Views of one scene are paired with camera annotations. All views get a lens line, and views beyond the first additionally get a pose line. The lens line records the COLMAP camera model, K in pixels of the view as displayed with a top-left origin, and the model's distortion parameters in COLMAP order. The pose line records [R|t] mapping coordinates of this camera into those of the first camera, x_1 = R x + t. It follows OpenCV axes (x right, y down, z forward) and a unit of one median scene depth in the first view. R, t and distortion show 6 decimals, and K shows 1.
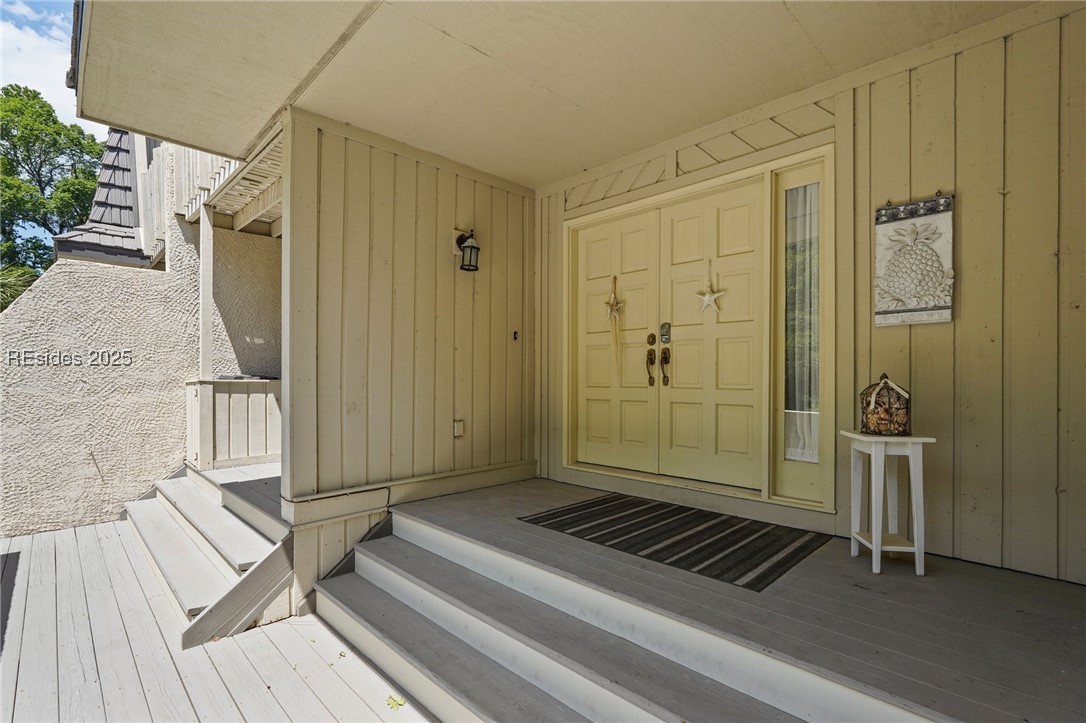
lens RADIAL K [[515.9, 0, 541.2], [0, 515.9, 364.9], [0, 0, 1]] dist [0.003018, 0.000407]
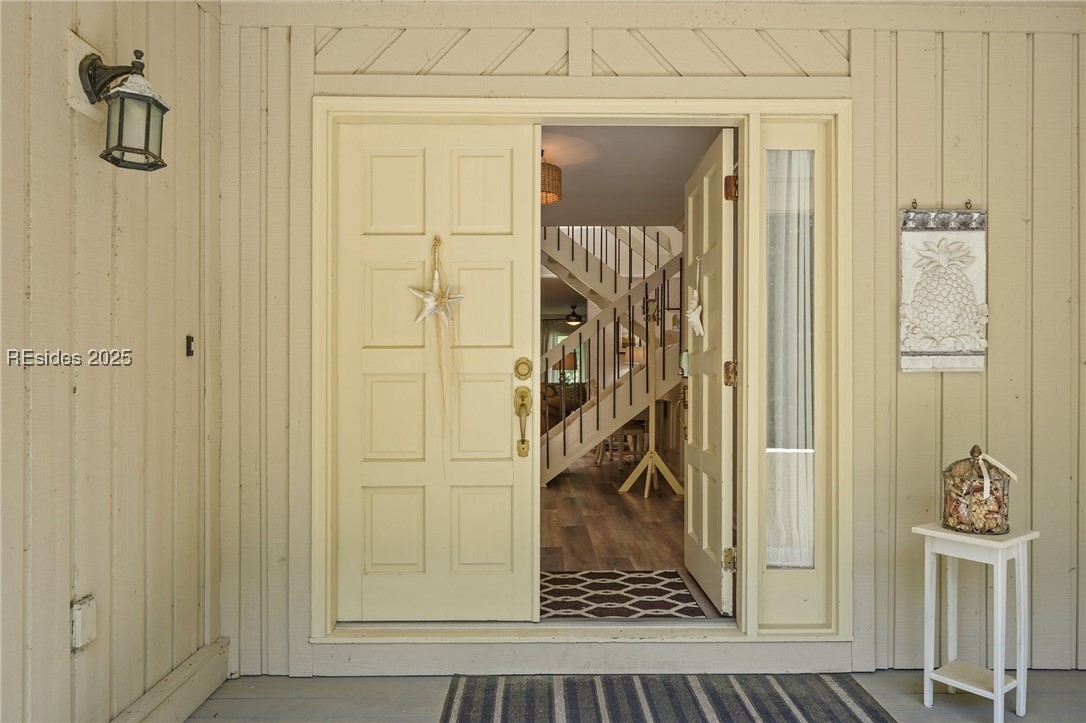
lens RADIAL K [[723.9, 0, 541.4], [0, 723.9, 369.3], [0, 0, 1]] dist [-0.000817, -0.000875]
pose [[0.694364, 0.004916, 0.719607, -0.431368], [-0.017876, 0.999786, 0.010419, -0.079406], [-0.719402, -0.020098, 0.694304, 0.660809]]
